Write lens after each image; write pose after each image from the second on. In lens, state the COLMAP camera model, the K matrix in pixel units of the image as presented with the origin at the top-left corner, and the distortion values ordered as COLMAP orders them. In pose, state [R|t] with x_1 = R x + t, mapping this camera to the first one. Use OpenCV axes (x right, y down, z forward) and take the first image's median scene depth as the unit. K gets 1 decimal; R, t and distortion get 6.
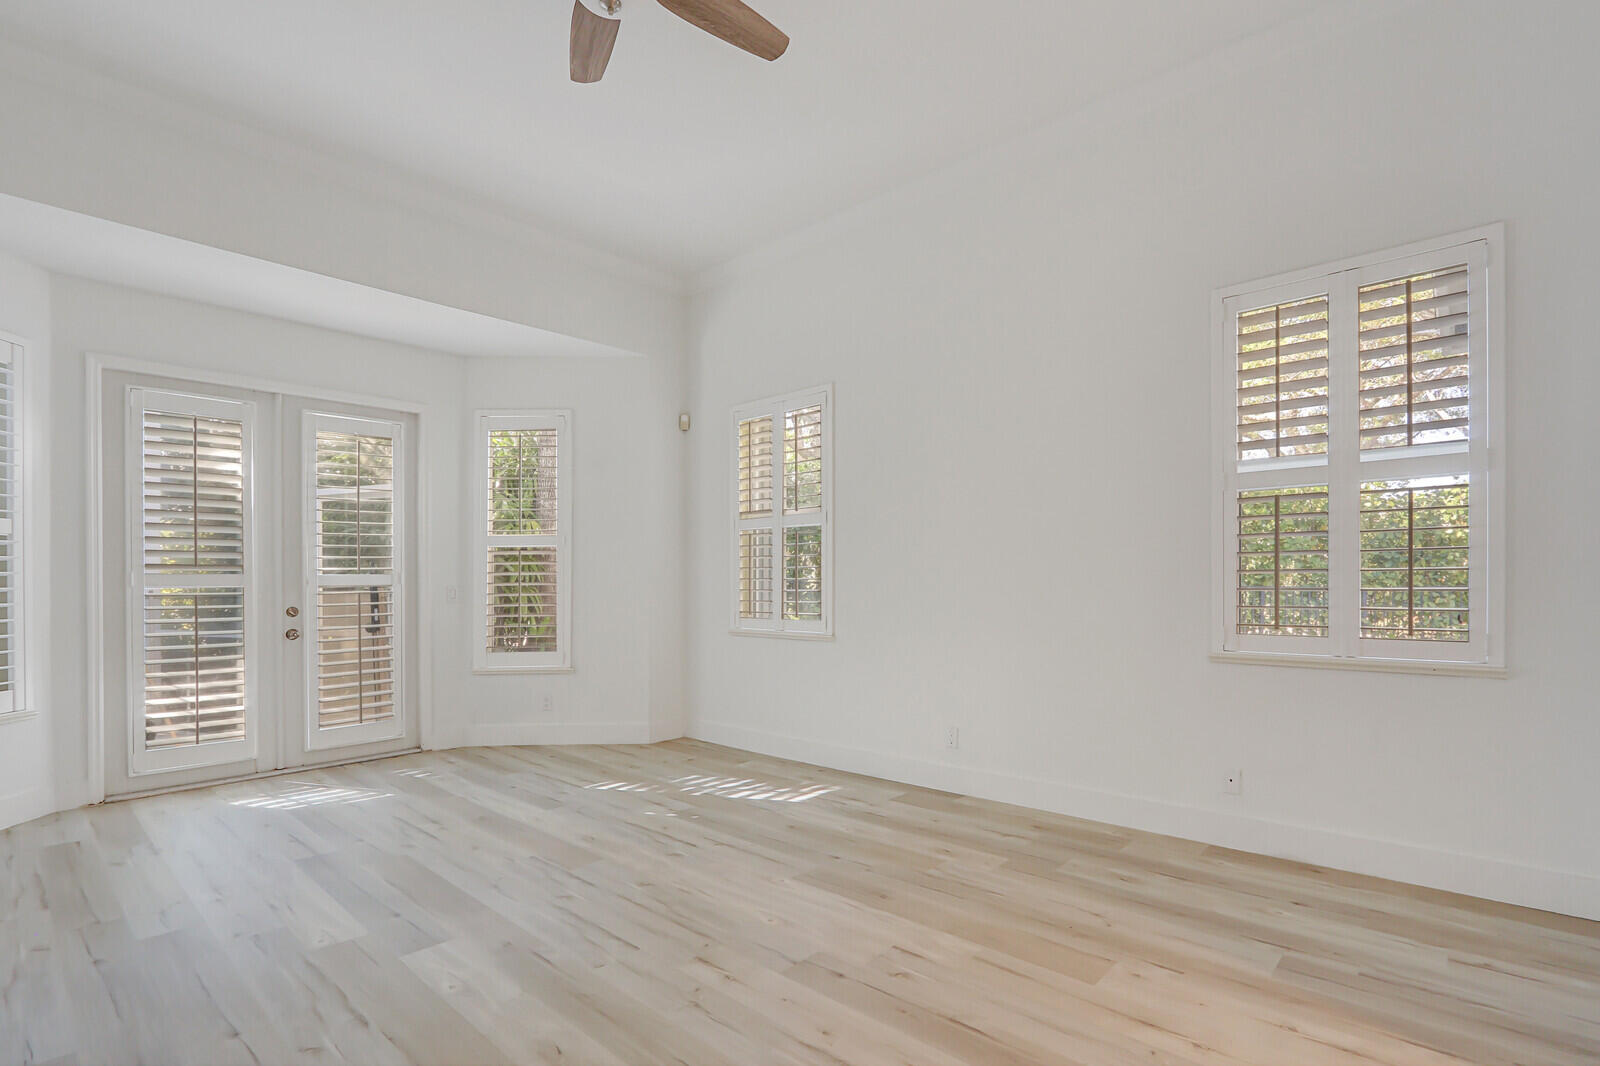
lens RADIAL K [[769.9, 0, 810.1], [0, 769.9, 583.1], [0, 0, 1]] dist [-0.003899, -0.000451]
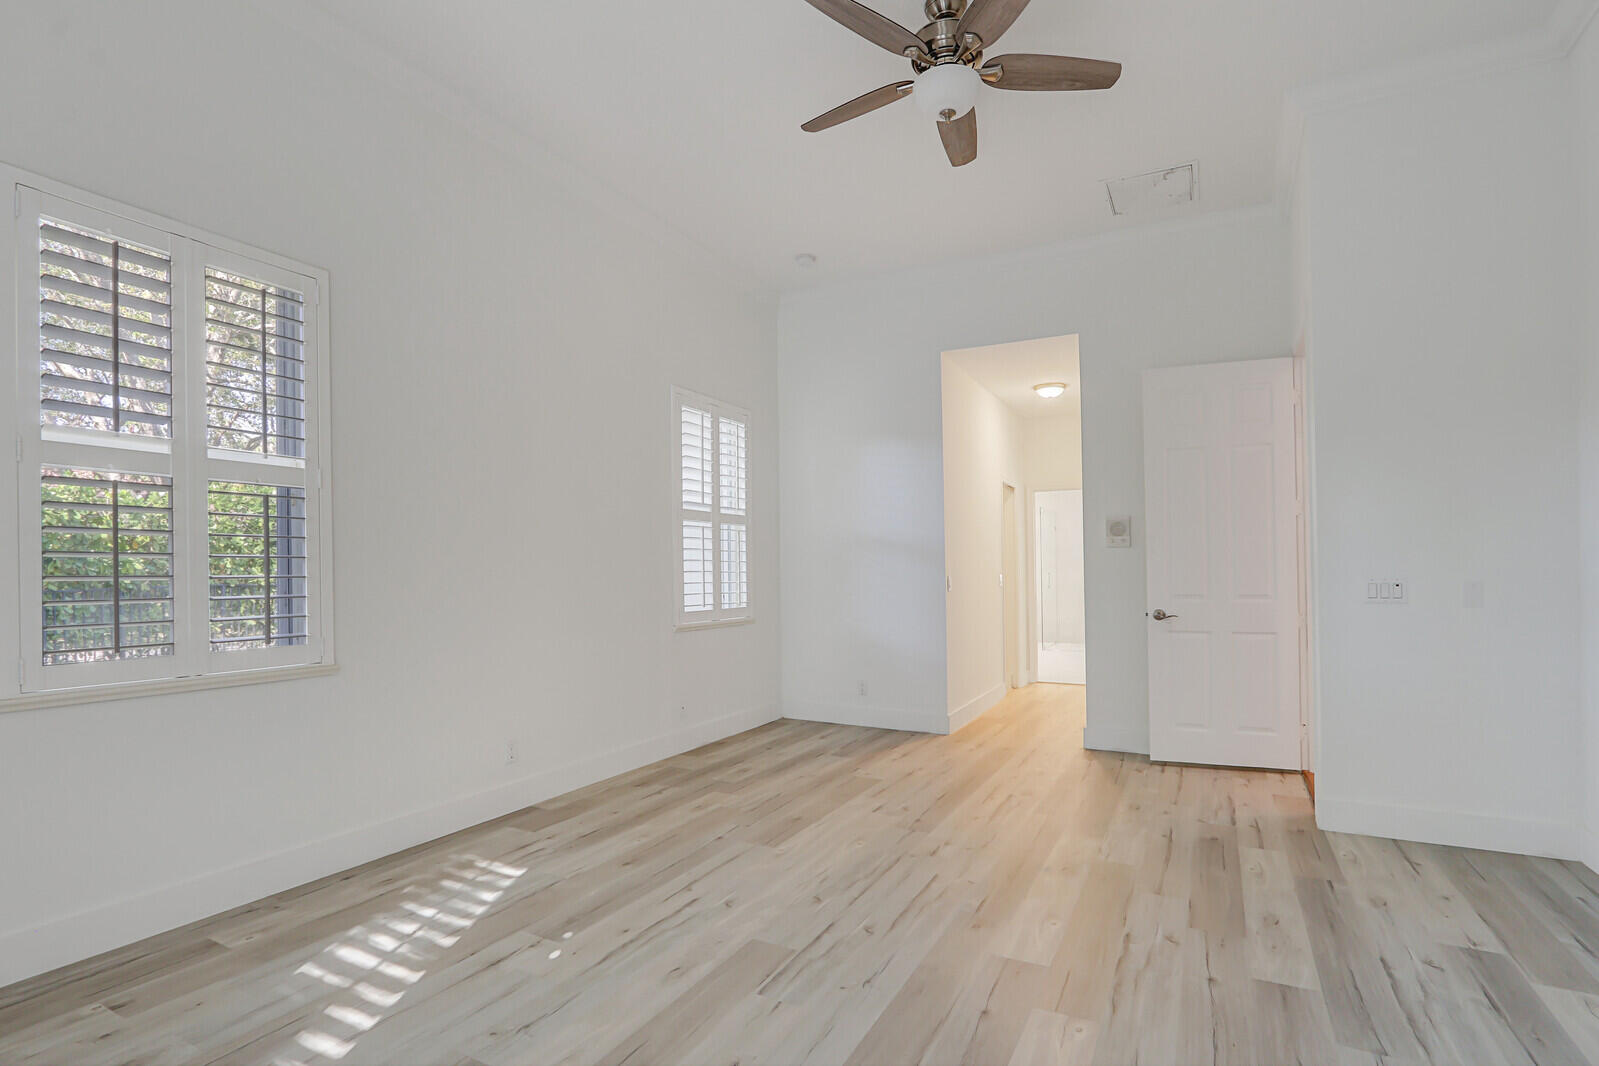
lens RADIAL K [[769.5, 0, 806.5], [0, 769.5, 576.4], [0, 0, 1]] dist [-0.003899, -0.000451]
pose [[-0.261015, 0.008657, 0.965296, -1.059583], [0.009346, 0.999936, -0.006441, -0.006419], [-0.965290, 0.007341, -0.261079, 1.168527]]
